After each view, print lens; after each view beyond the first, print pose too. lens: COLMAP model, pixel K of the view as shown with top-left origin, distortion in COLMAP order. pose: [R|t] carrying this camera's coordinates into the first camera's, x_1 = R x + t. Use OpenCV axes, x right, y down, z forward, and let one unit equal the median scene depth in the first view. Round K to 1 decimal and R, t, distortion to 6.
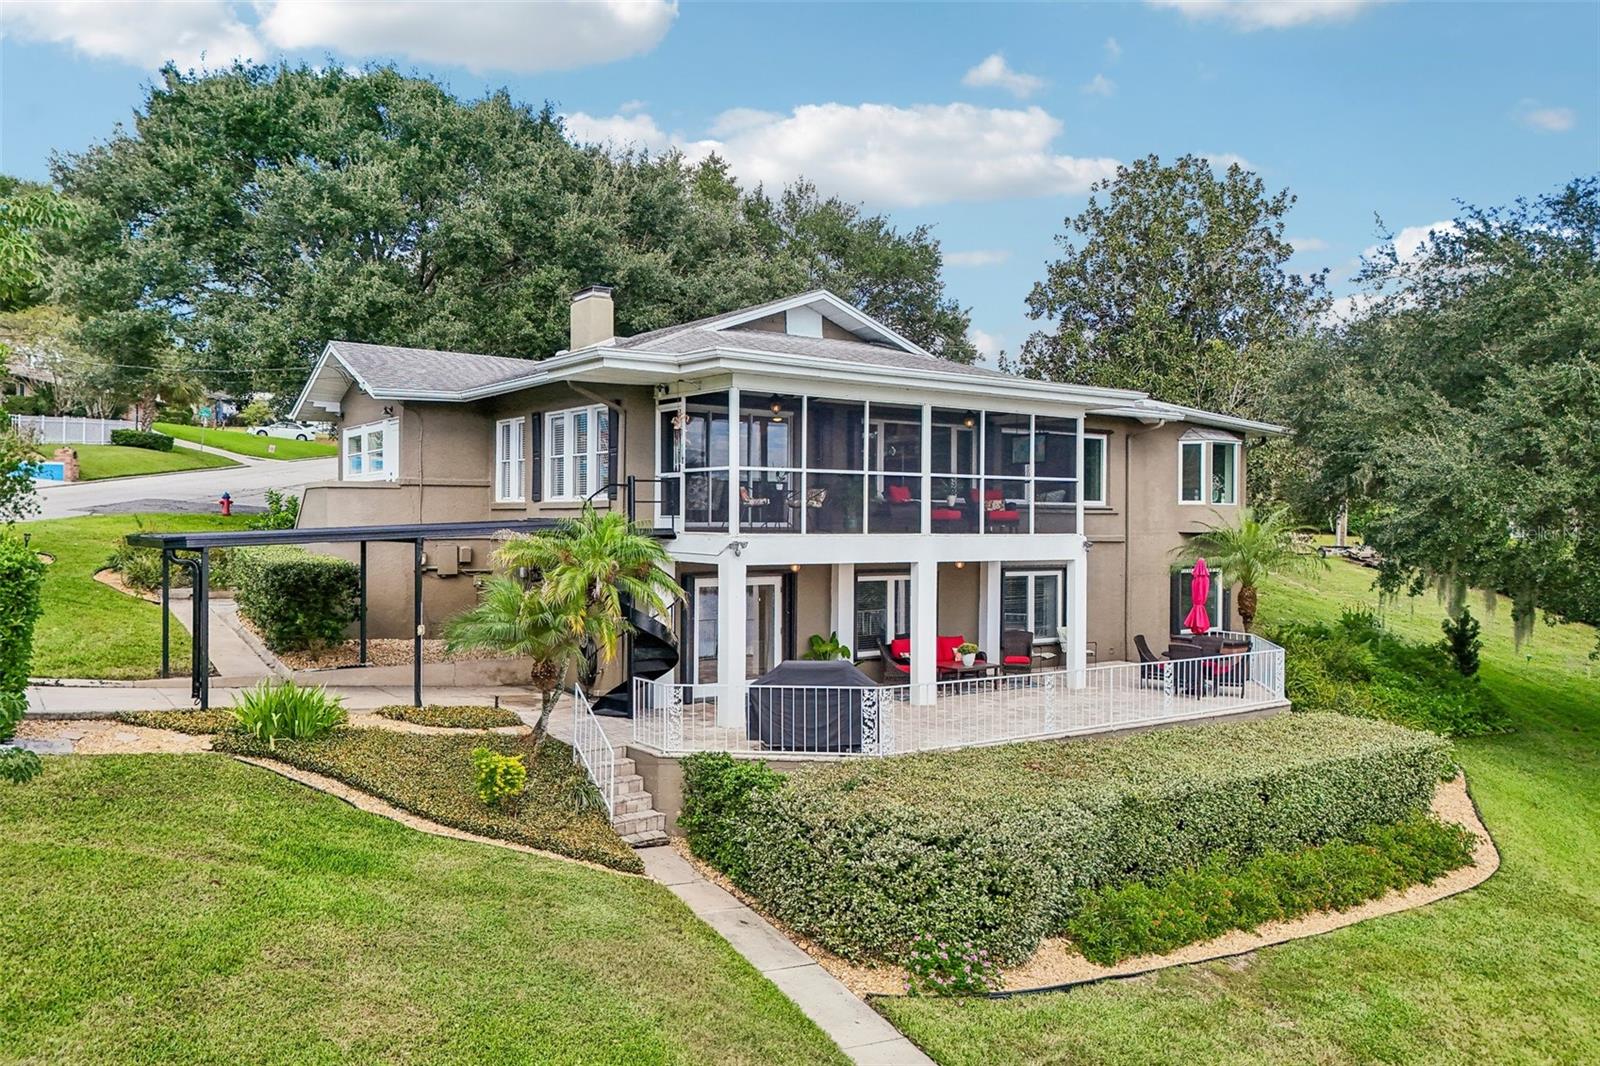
lens RADIAL K [[1171.3, 0, 800.7], [0, 1171.3, 535.4], [0, 0, 1]] dist [0.043876, -0.017431]
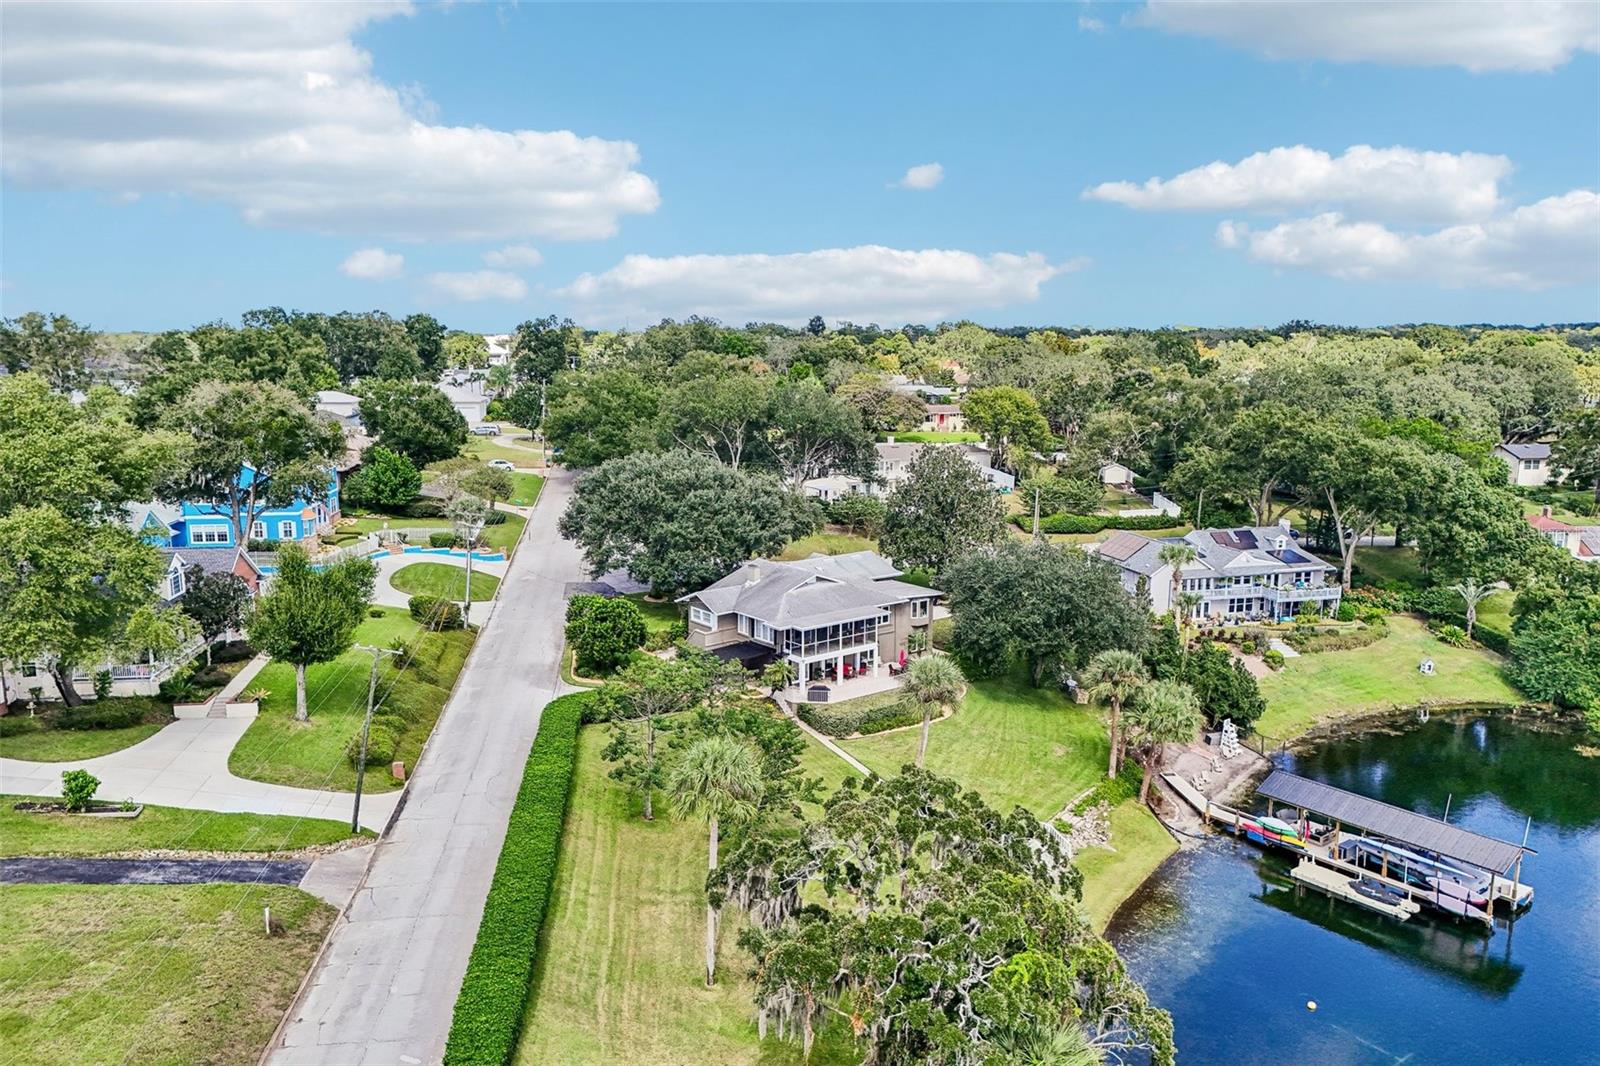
lens RADIAL K [[1171.3, 0, 802.1], [0, 1171.3, 537.3], [0, 0, 1]] dist [0.043876, -0.017431]
pose [[0.999810, -0.001115, 0.019461, -0.151898], [-0.002627, 0.981543, 0.191224, -1.436991], [-0.019315, -0.191238, 0.981354, -3.788589]]
